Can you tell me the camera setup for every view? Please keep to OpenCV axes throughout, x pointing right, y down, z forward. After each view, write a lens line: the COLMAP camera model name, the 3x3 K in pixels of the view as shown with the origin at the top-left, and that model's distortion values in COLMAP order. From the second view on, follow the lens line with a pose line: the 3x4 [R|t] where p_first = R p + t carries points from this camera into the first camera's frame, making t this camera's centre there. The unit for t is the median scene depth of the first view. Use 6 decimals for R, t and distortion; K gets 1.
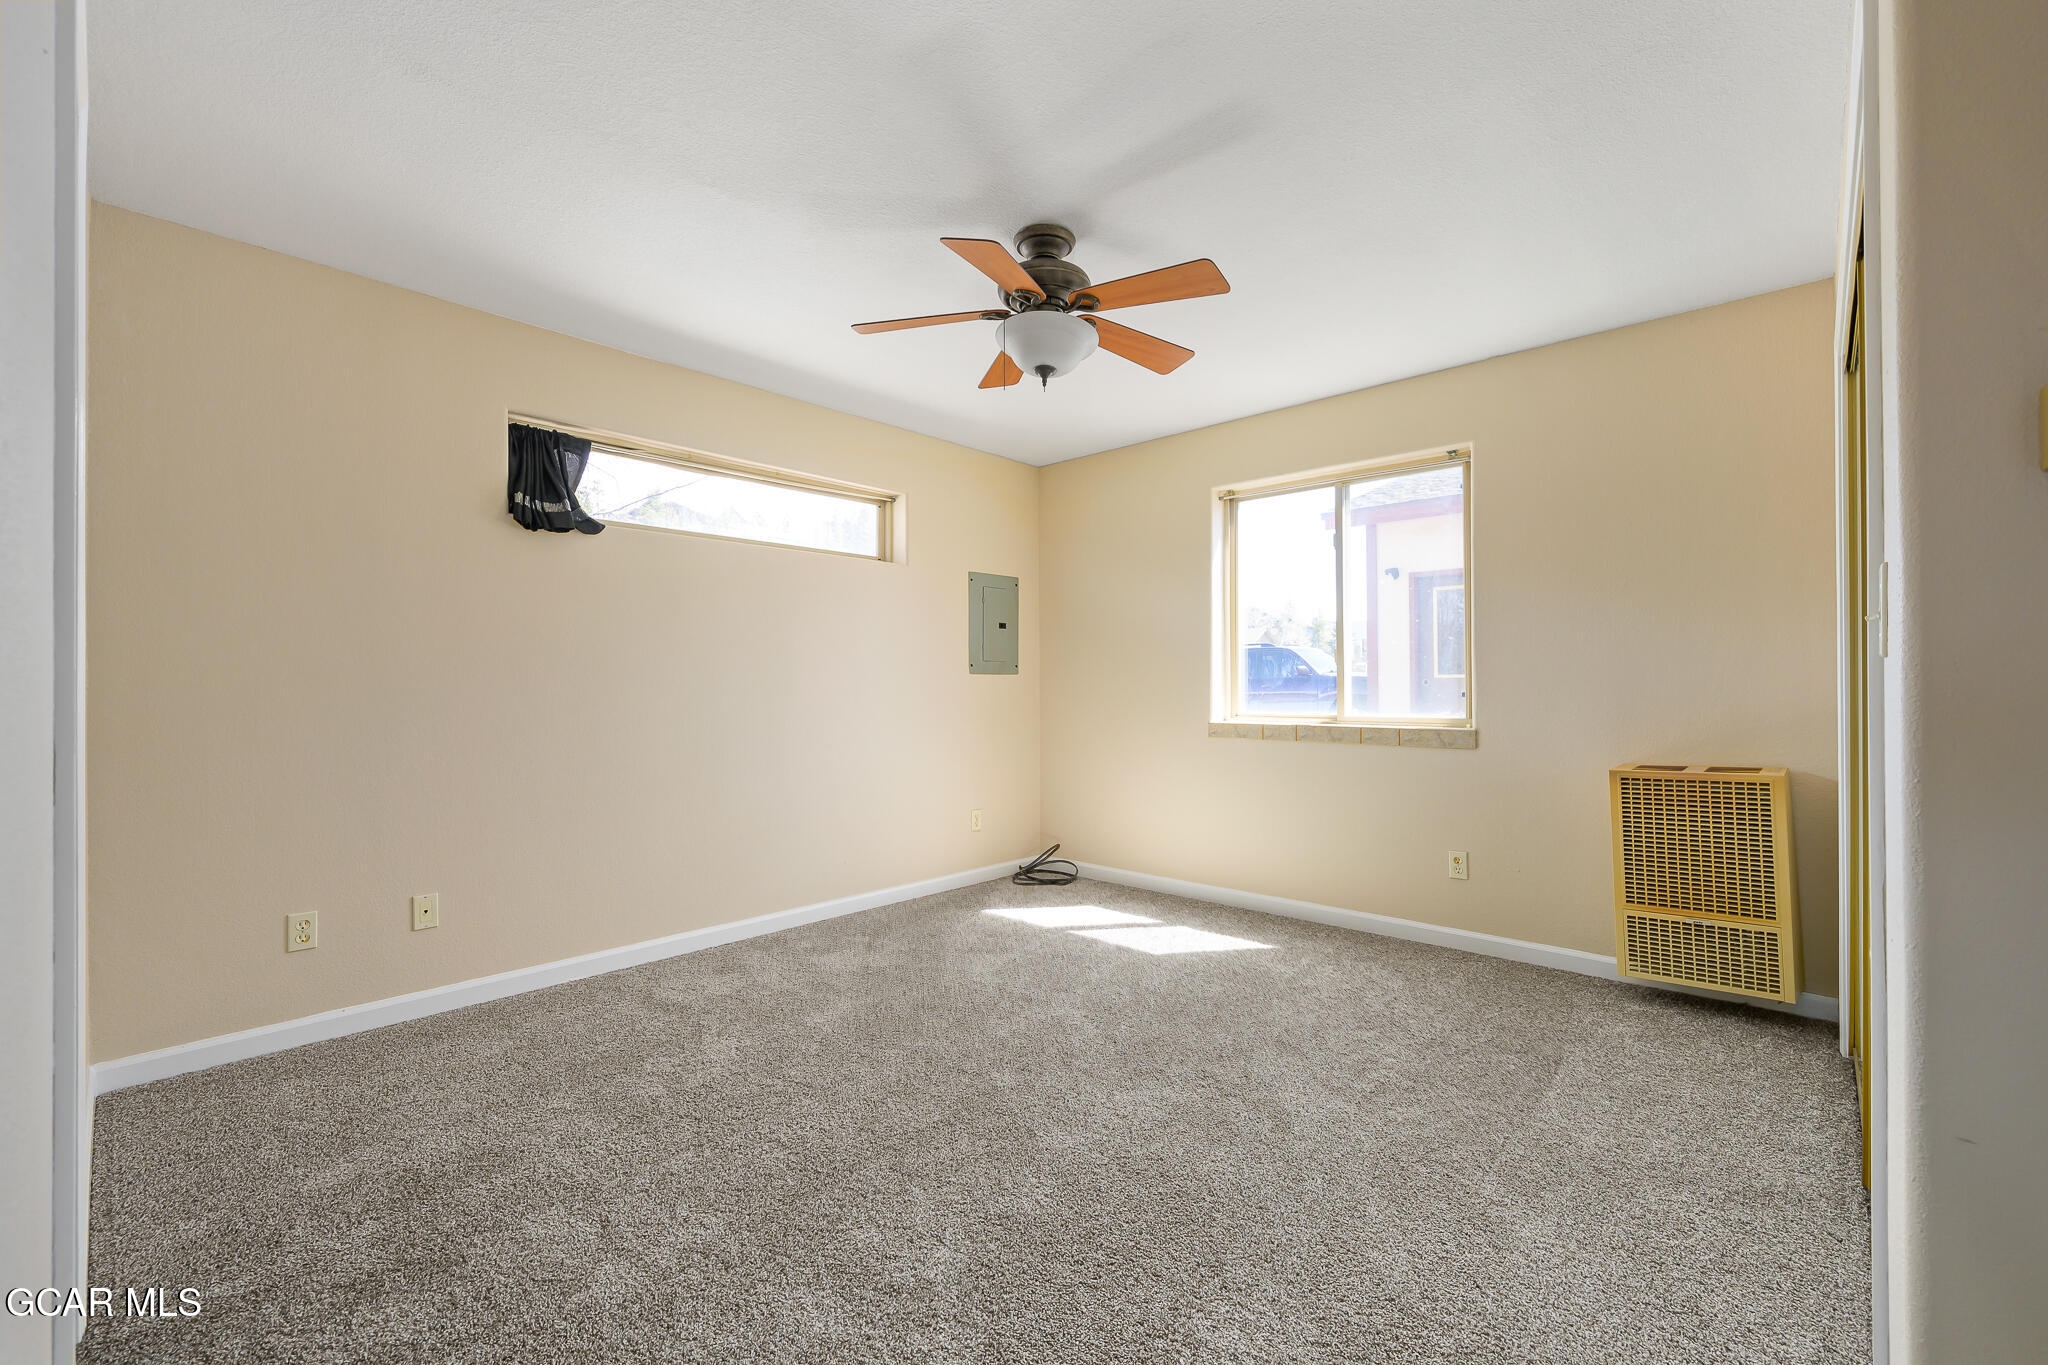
lens RADIAL K [[846.8, 0, 1024.0], [0, 846.8, 682.5], [0, 0, 1]] dist [-0.000445, -0.000012]
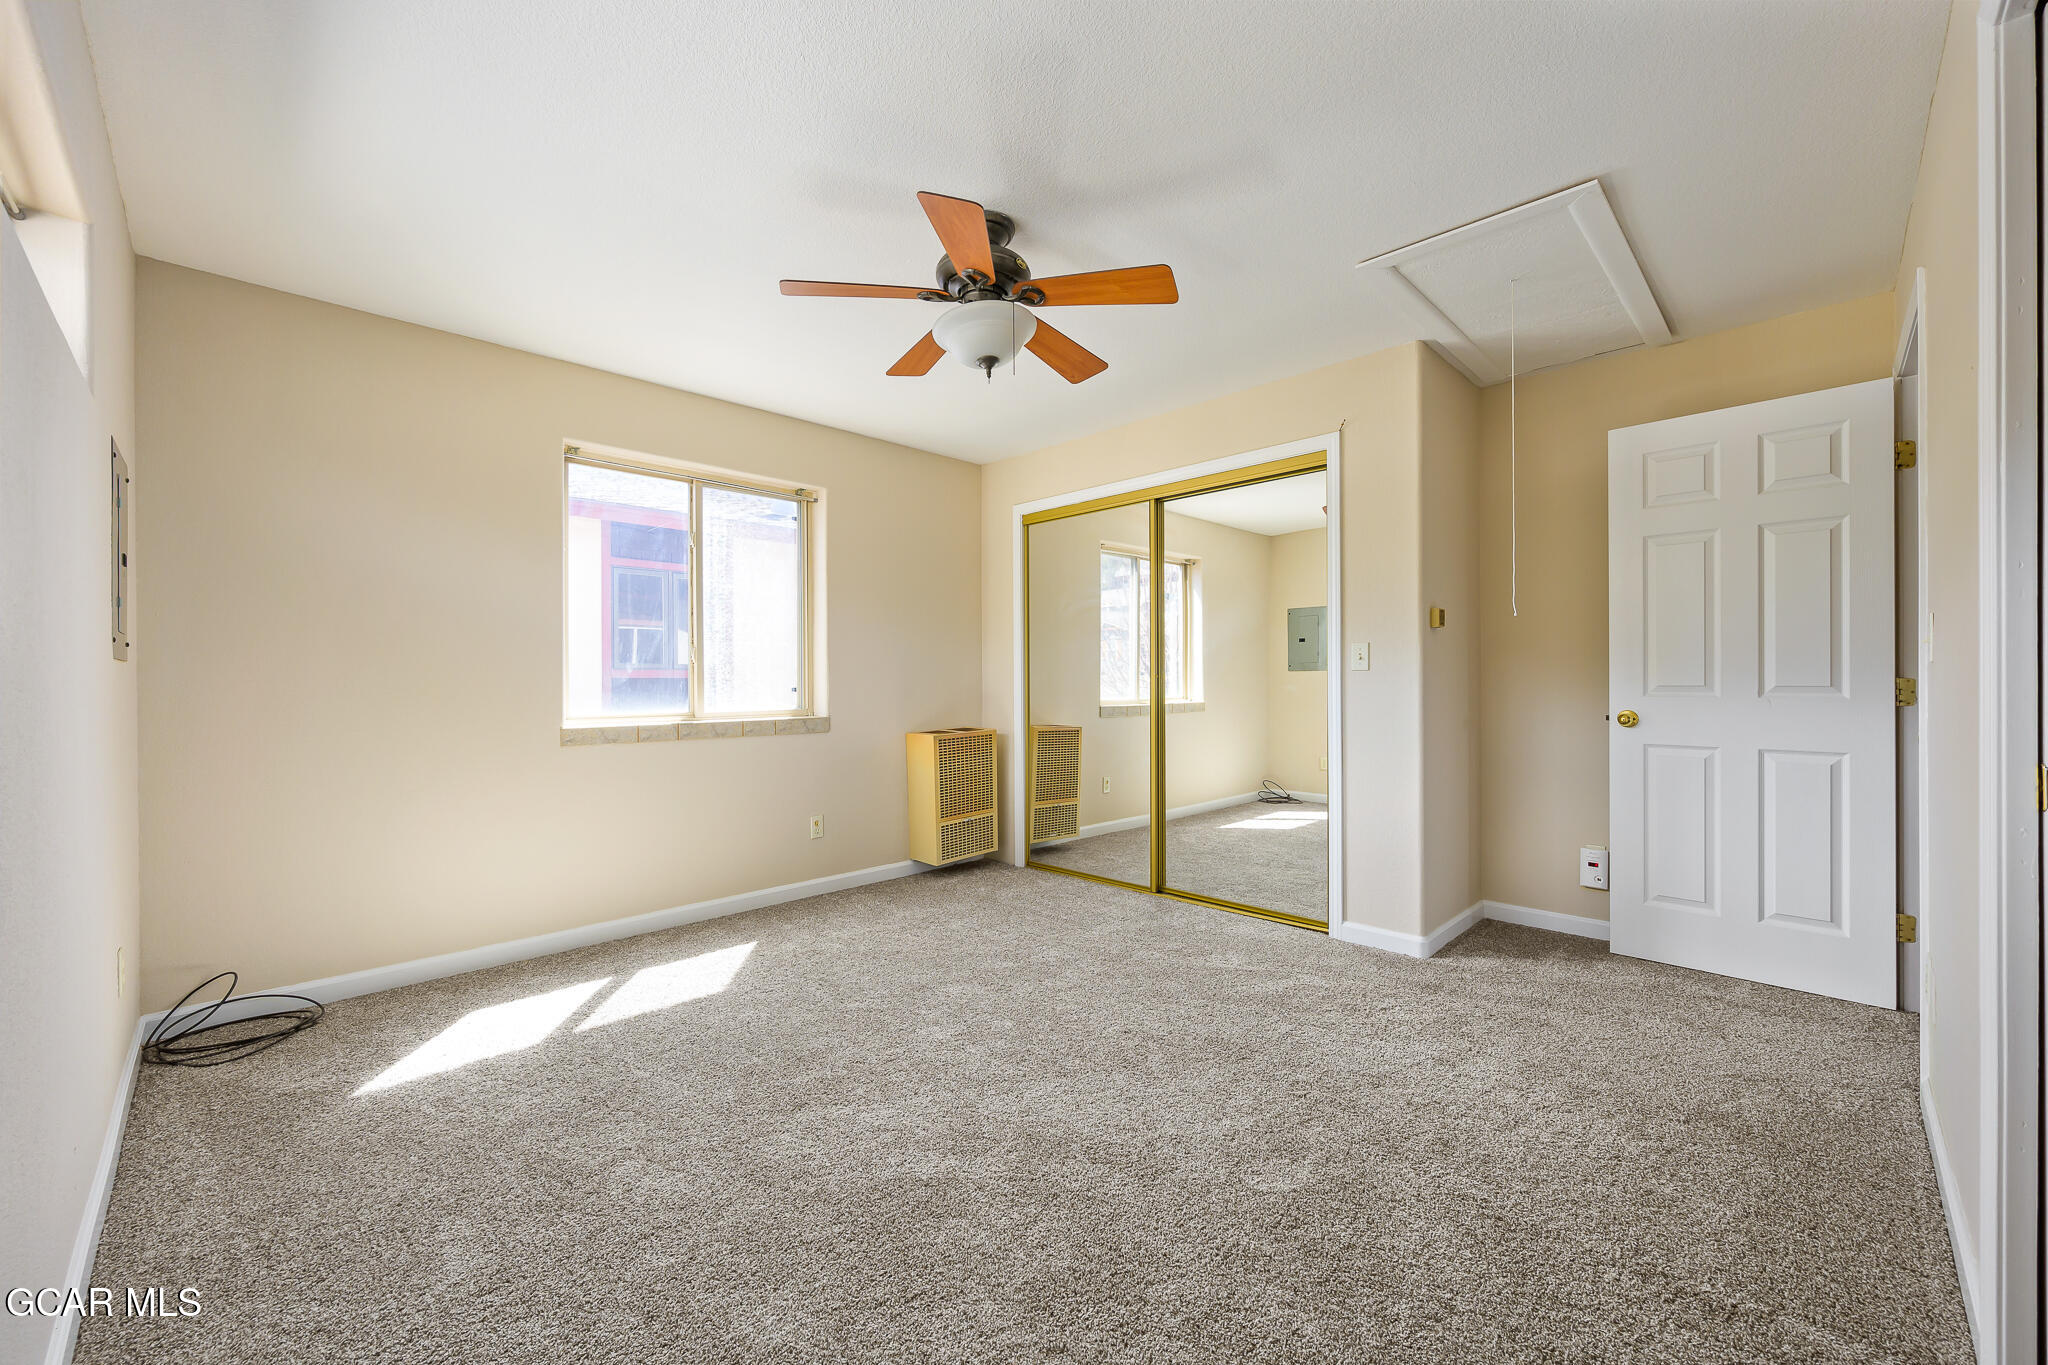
lens RADIAL K [[810.4, 0, 1020.3], [0, 810.4, 686.8], [0, 0, 1]] dist [-0.000056, -0.000260]
pose [[0.036110, -0.006168, 0.999329, -0.616268], [-0.001363, 0.999980, 0.006221, 0.002267], [-0.999347, -0.001587, 0.036100, 0.615372]]
